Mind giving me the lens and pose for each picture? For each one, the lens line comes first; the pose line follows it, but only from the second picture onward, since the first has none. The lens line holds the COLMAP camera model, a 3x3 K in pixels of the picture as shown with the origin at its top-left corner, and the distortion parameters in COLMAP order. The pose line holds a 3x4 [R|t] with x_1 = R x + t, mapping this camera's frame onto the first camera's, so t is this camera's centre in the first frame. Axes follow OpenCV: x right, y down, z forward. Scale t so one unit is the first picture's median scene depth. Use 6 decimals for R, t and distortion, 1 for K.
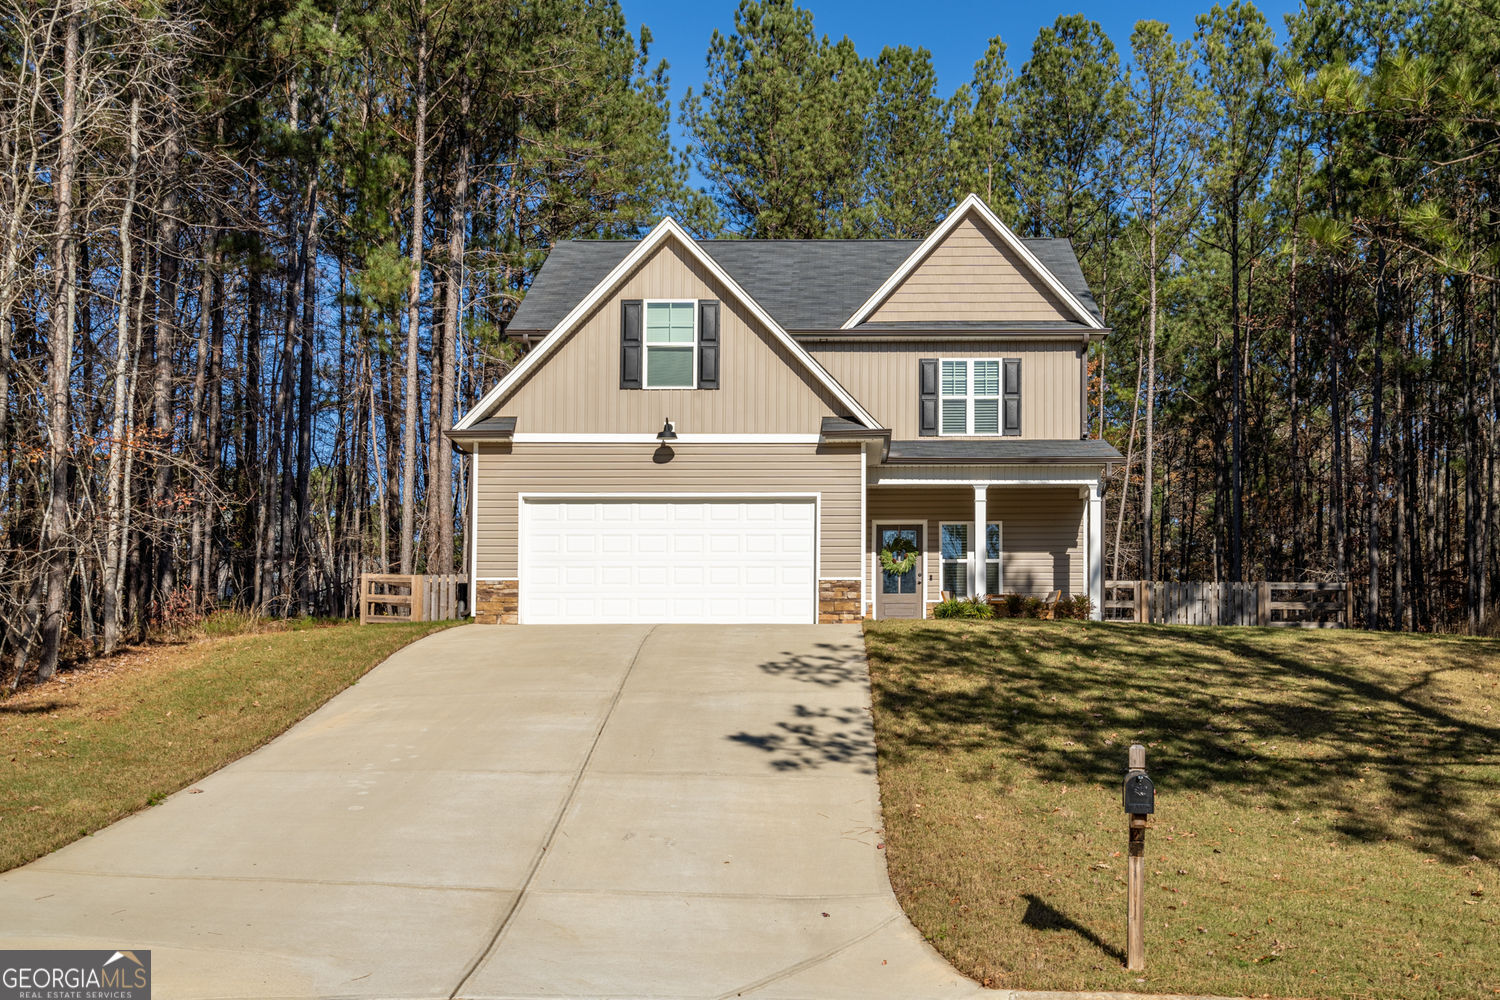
lens RADIAL K [[1711.6, 0, 751.9], [0, 1711.6, 694.9], [0, 0, 1]] dist [-0.014392, -0.016225]
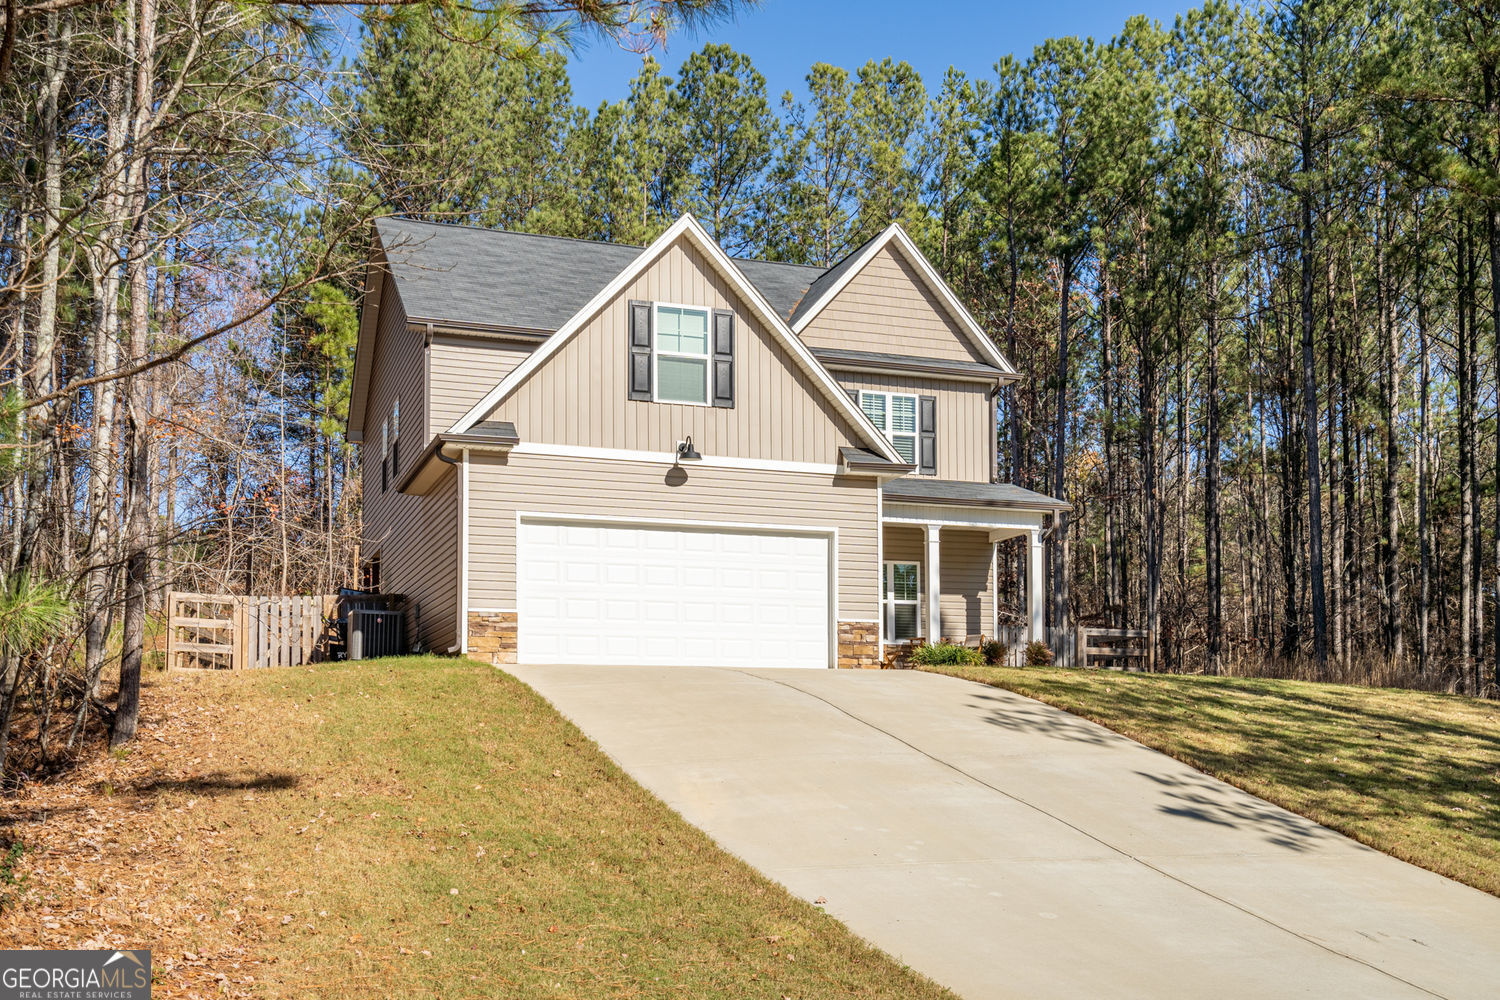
lens RADIAL K [[1711.6, 0, 751.9], [0, 1711.6, 694.9], [0, 0, 1]] dist [-0.014392, -0.016225]
pose [[0.916432, 0.008308, 0.400103, -0.372031], [-0.004535, 0.999936, -0.010375, -0.016967], [-0.400164, 0.007693, 0.916411, 0.162646]]
